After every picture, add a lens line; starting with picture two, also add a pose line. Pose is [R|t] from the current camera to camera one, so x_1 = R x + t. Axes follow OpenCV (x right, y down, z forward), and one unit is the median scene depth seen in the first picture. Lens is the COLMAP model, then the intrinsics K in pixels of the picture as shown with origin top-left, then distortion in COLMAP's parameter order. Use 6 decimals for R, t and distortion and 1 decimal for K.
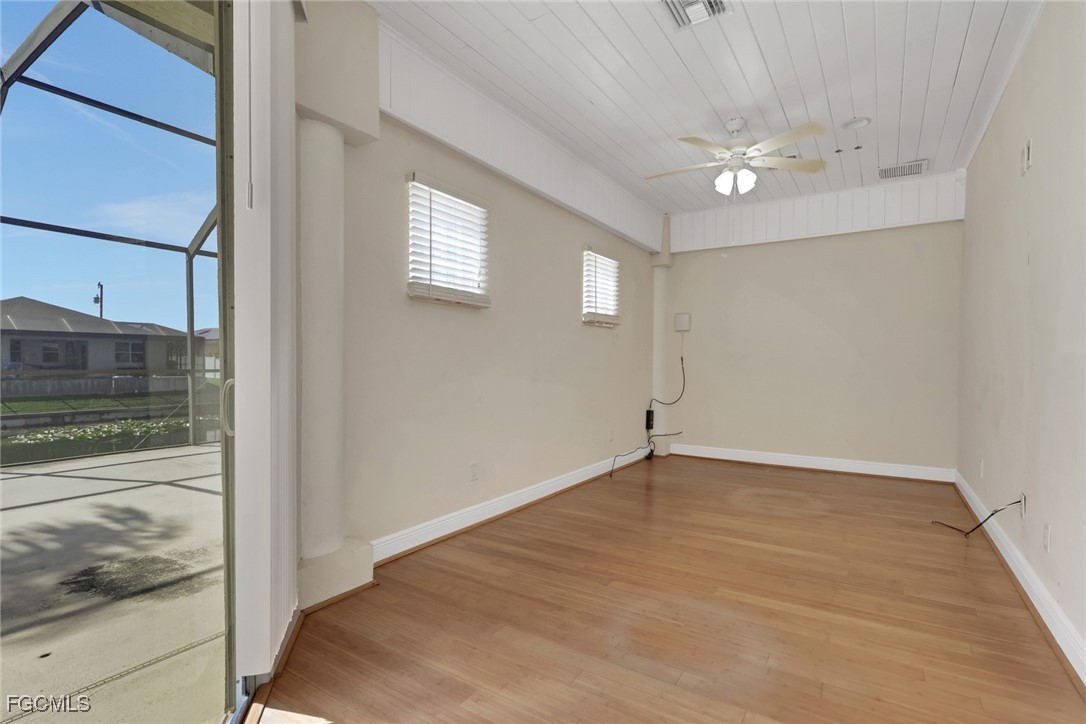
lens RADIAL K [[504.3, 0, 549.6], [0, 504.3, 364.8], [0, 0, 1]] dist [0.000423, 0.000101]
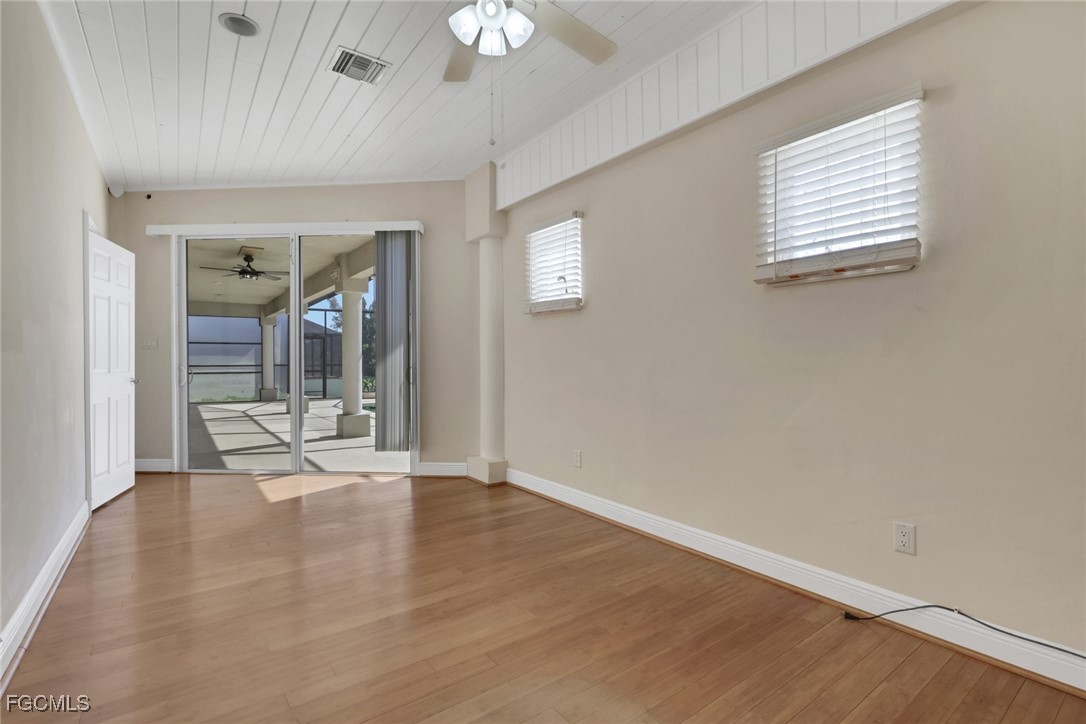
lens RADIAL K [[504.3, 0, 548.3], [0, 504.3, 361.5], [0, 0, 1]] dist [0.000423, 0.000101]
pose [[-0.347618, -0.000848, -0.937636, 0.854044], [-0.005682, 0.999983, 0.001203, -0.001356], [0.937619, 0.005746, -0.347617, 1.254117]]
